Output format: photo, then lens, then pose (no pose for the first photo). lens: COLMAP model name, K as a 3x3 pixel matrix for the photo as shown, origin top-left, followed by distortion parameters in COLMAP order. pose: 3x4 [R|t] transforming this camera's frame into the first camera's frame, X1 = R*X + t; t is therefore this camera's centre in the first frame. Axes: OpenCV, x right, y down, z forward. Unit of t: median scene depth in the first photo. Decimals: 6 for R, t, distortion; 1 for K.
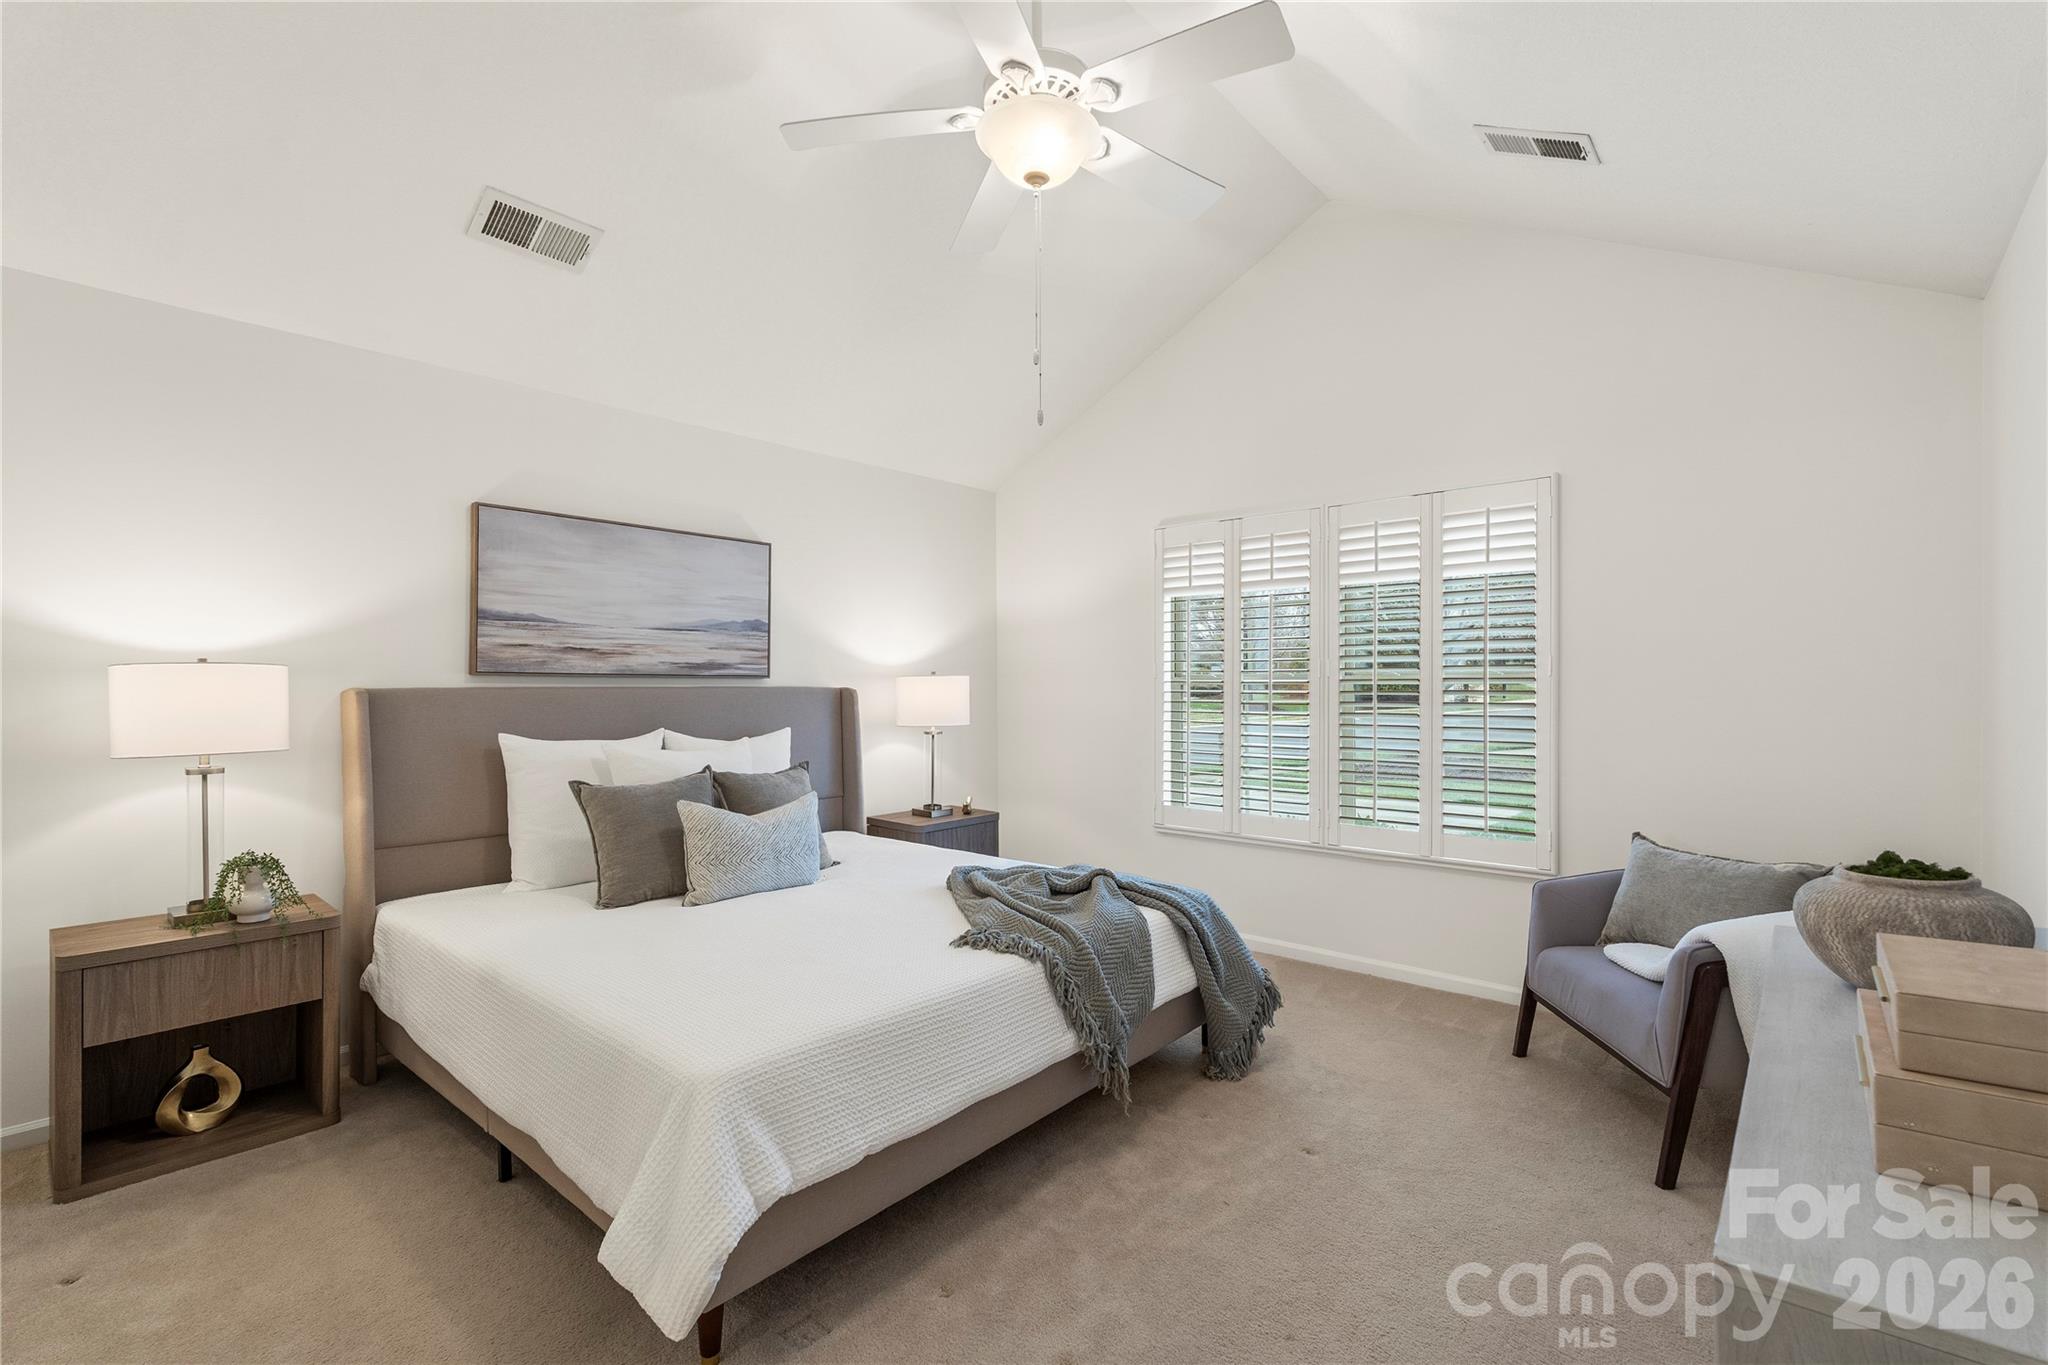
lens RADIAL K [[910.7, 0, 1015.9], [0, 910.7, 683.1], [0, 0, 1]] dist [-0.002830, 0.000242]
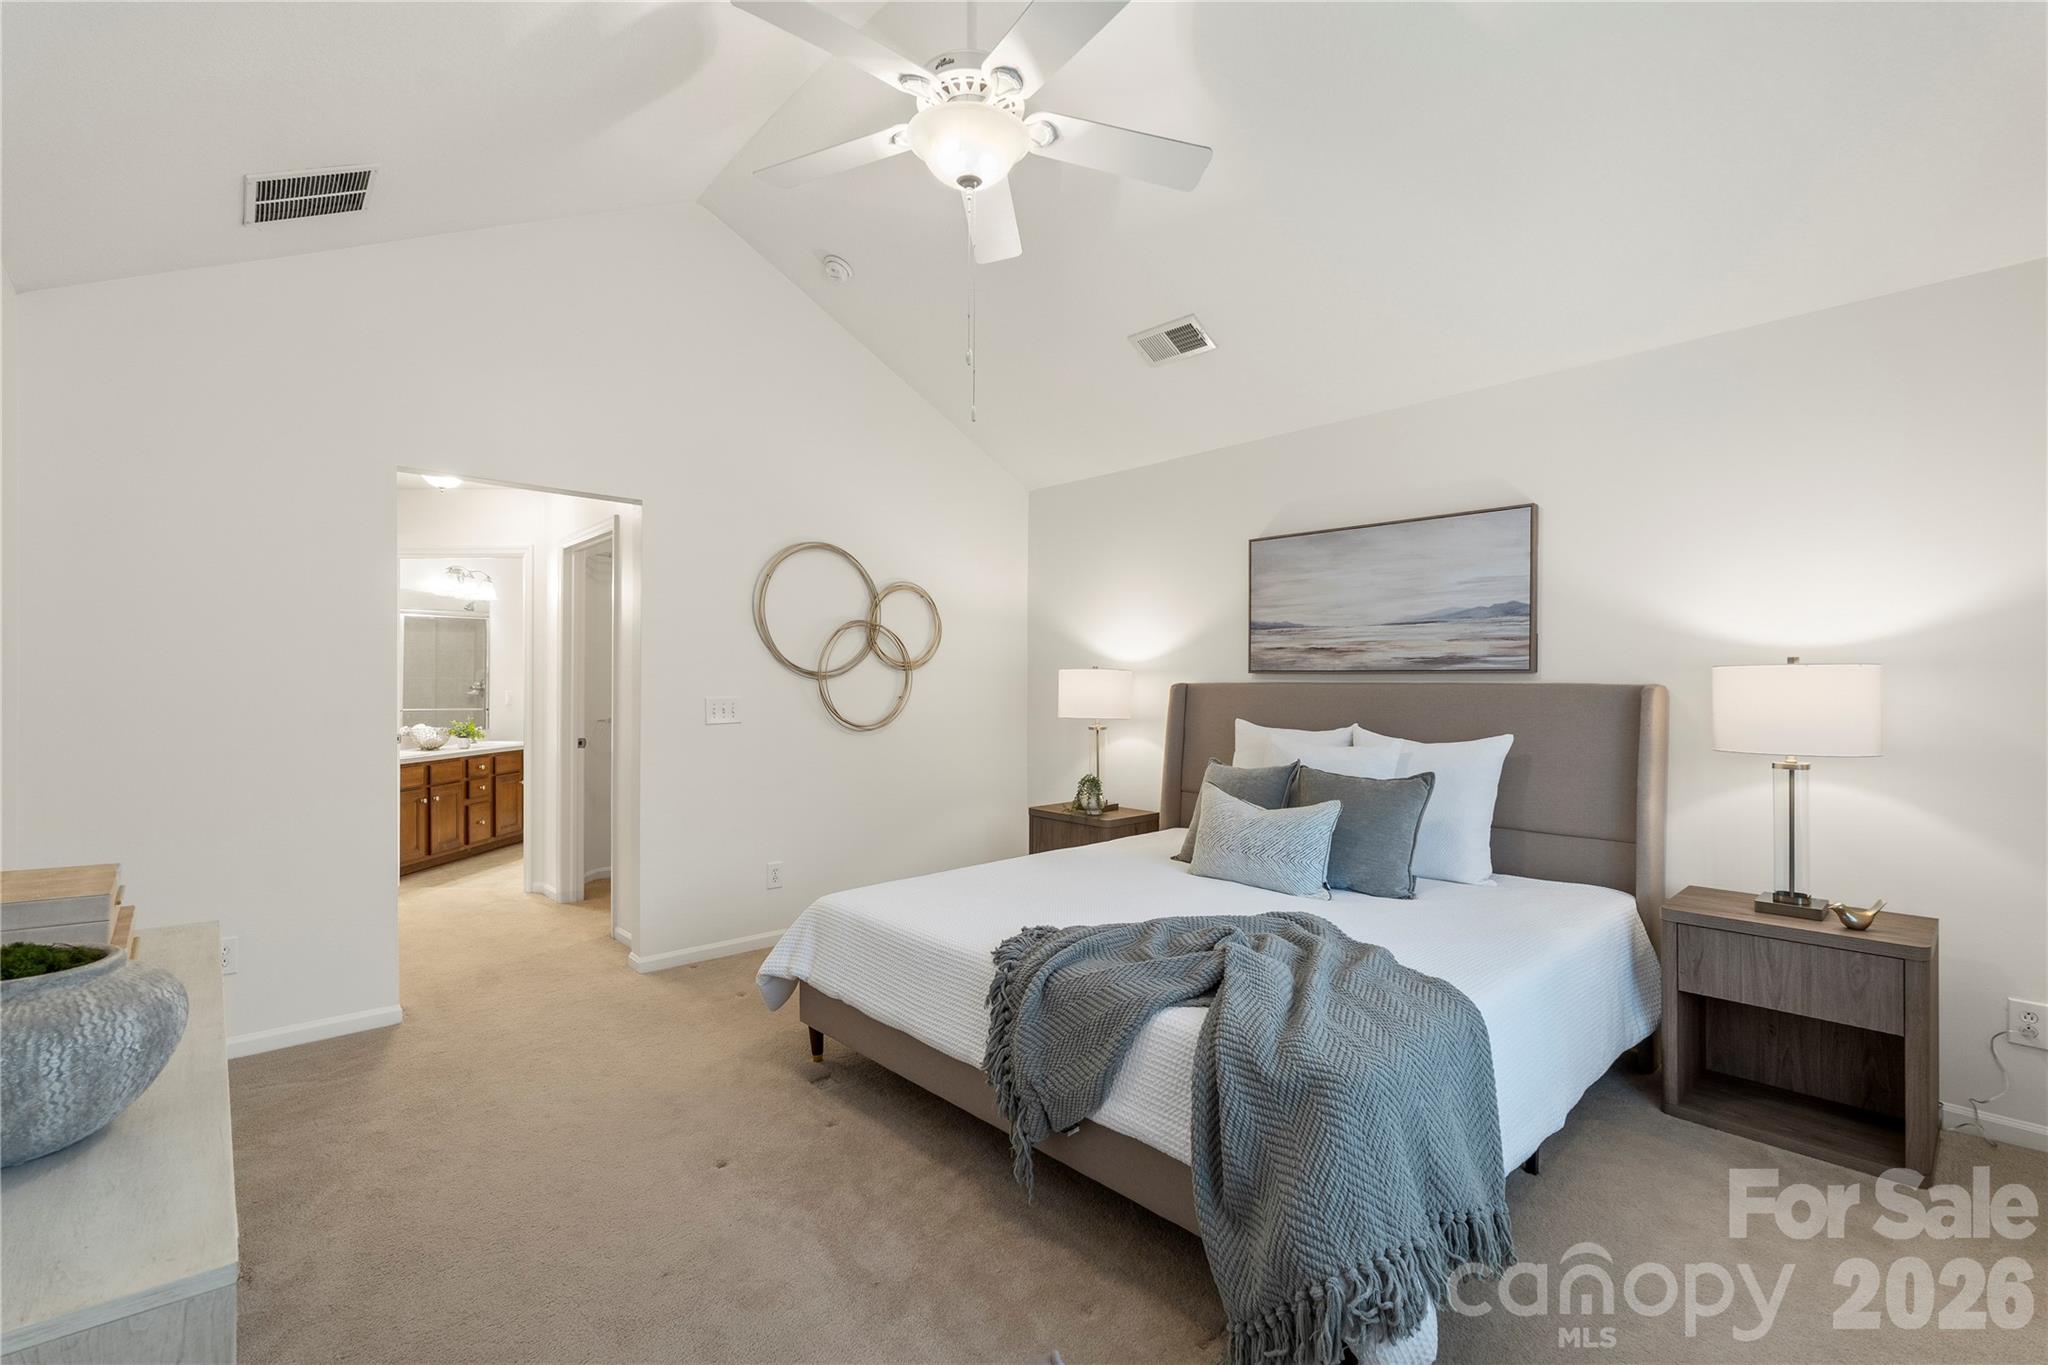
lens RADIAL K [[910.7, 0, 1015.9], [0, 910.7, 683.1], [0, 0, 1]] dist [-0.002830, 0.000242]
pose [[-0.108870, 0.000627, -0.994056, 0.625738], [0.001067, 0.999999, 0.000514, 0.003181], [0.994055, -0.001005, -0.108871, 0.701015]]
